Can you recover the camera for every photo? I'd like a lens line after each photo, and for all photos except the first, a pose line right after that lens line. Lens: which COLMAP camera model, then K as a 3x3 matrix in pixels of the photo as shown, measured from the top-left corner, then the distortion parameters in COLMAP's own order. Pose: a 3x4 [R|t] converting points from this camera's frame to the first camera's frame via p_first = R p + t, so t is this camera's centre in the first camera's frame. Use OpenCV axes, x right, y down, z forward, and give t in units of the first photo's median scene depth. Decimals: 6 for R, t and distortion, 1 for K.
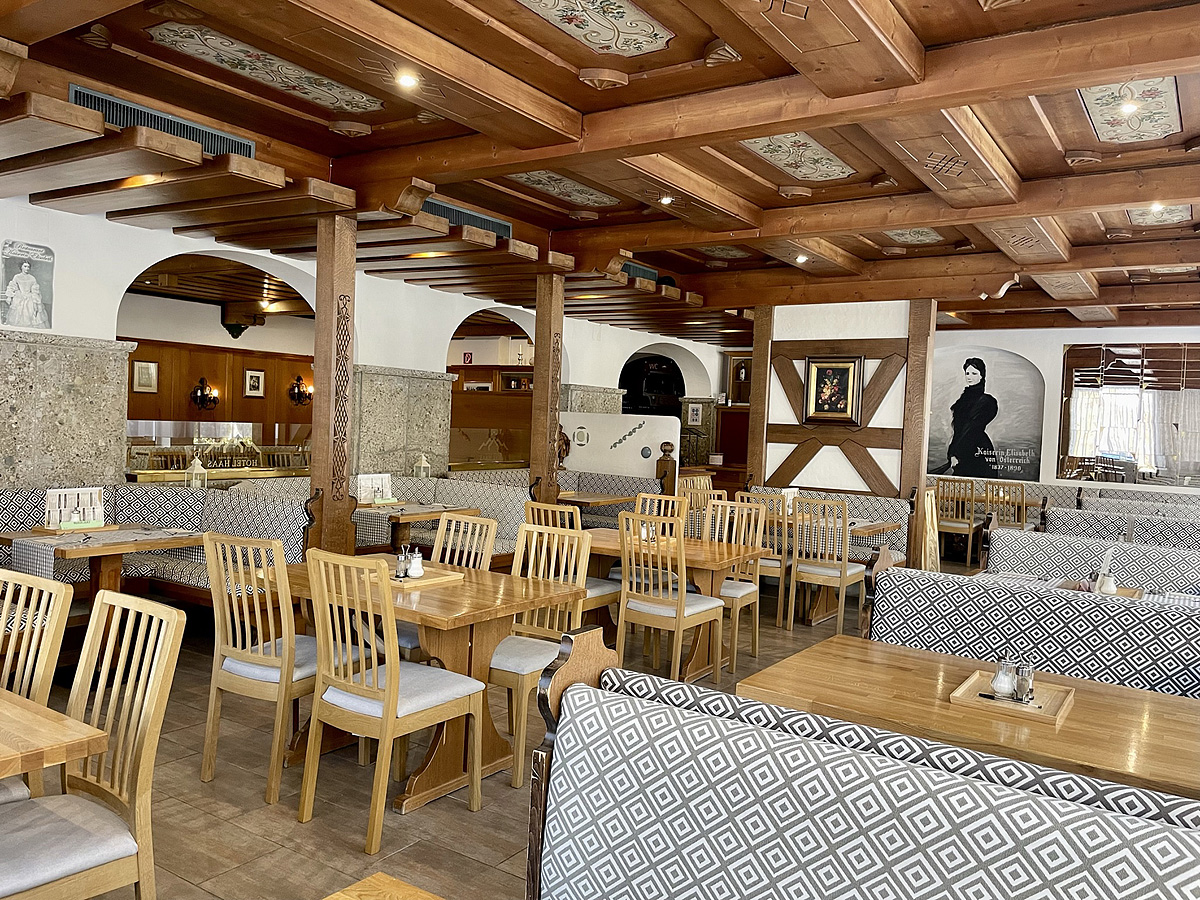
lens RADIAL K [[913.4, 0, 600.0], [0, 913.4, 450.0], [0, 0, 1]] dist [-0.000667, -0.000039]
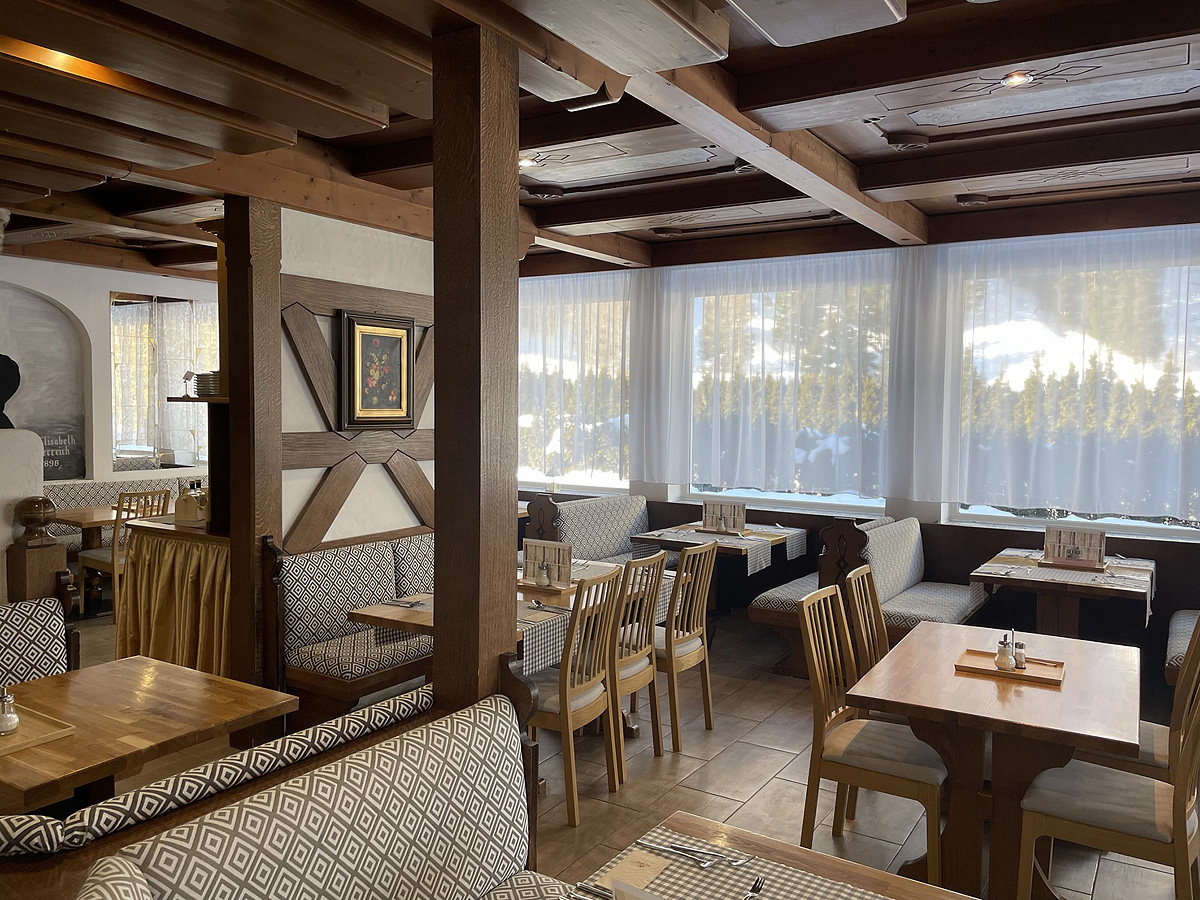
lens RADIAL K [[933.5, 0, 600.0], [0, 933.5, 450.0], [0, 0, 1]] dist [0.001335, 0.000967]
pose [[-0.035905, -0.090182, 0.995278, -0.283388], [0.017755, 0.995705, 0.090861, -0.050069], [-0.999197, 0.020934, -0.034150, 0.642881]]
